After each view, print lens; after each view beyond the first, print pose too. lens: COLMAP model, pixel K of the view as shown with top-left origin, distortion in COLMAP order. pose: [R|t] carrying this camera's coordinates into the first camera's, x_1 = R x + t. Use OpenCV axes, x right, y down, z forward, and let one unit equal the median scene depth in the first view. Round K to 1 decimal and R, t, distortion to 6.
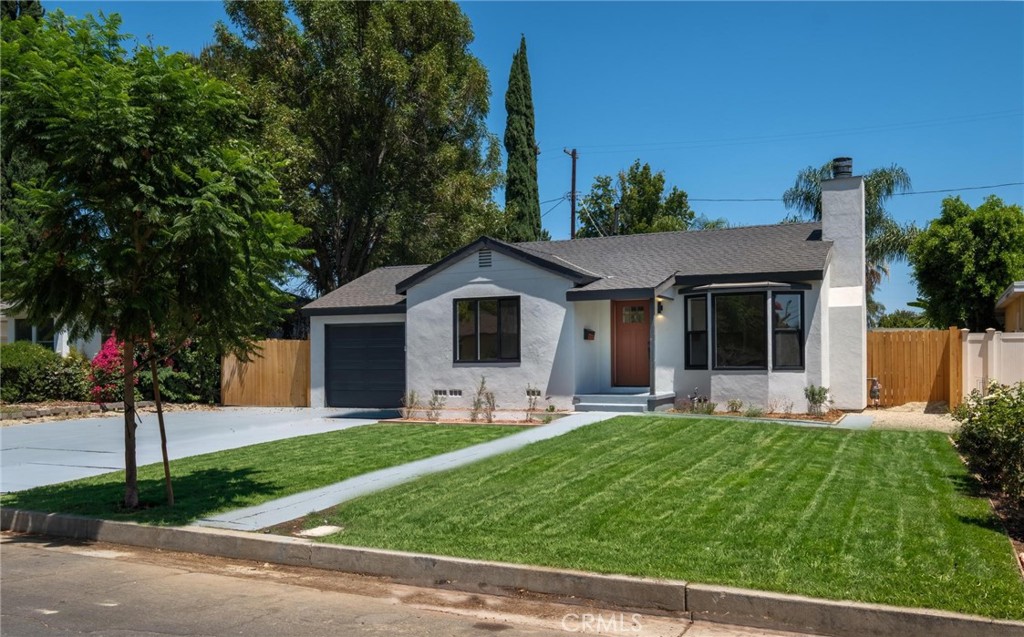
lens RADIAL K [[861.9, 0, 531.4], [0, 861.9, 321.0], [0, 0, 1]] dist [0.000436, 0.004178]
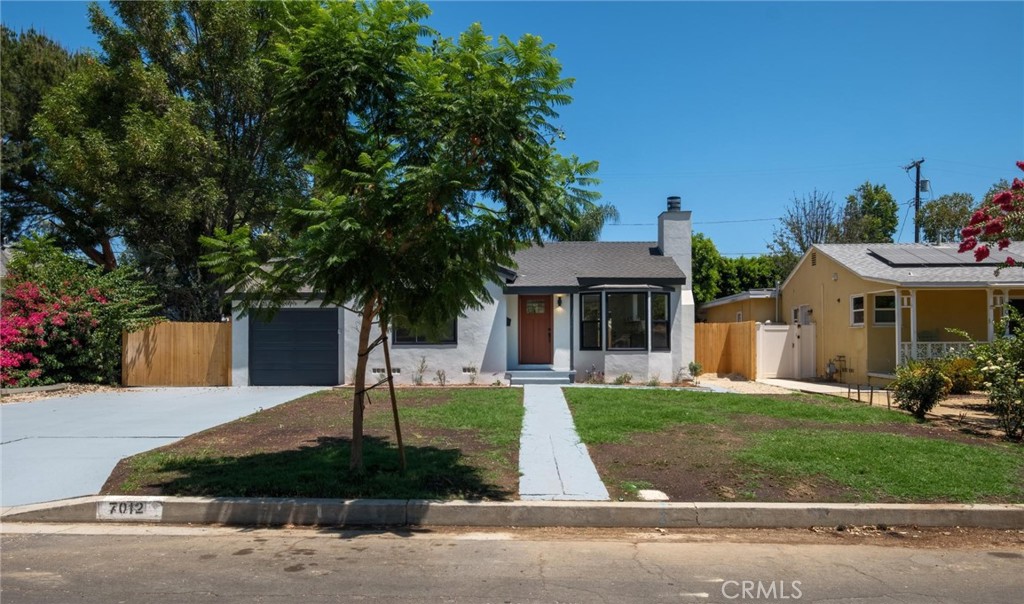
lens RADIAL K [[682.1, 0, 509.9], [0, 682.1, 313.2], [0, 0, 1]] dist [0.001981, 0.000535]
pose [[0.914705, 0.021978, 0.403523, -0.325792], [-0.022768, 0.999737, -0.002840, 0.005953], [-0.403480, -0.006589, 0.914965, 0.111502]]
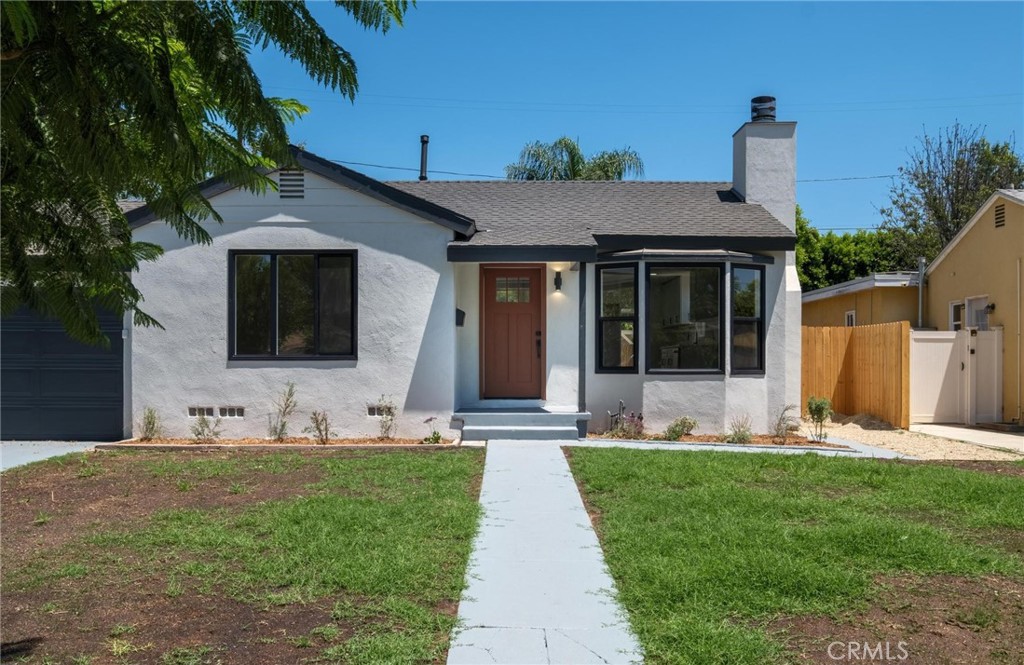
lens RADIAL K [[898.2, 0, 517.7], [0, 898.2, 351.2], [0, 0, 1]] dist [-0.001551, -0.002145]
pose [[0.898492, 0.014972, 0.438733, -0.187165], [-0.028502, 0.999299, 0.024268, 0.023178], [-0.438063, -0.034309, 0.898289, 0.386726]]
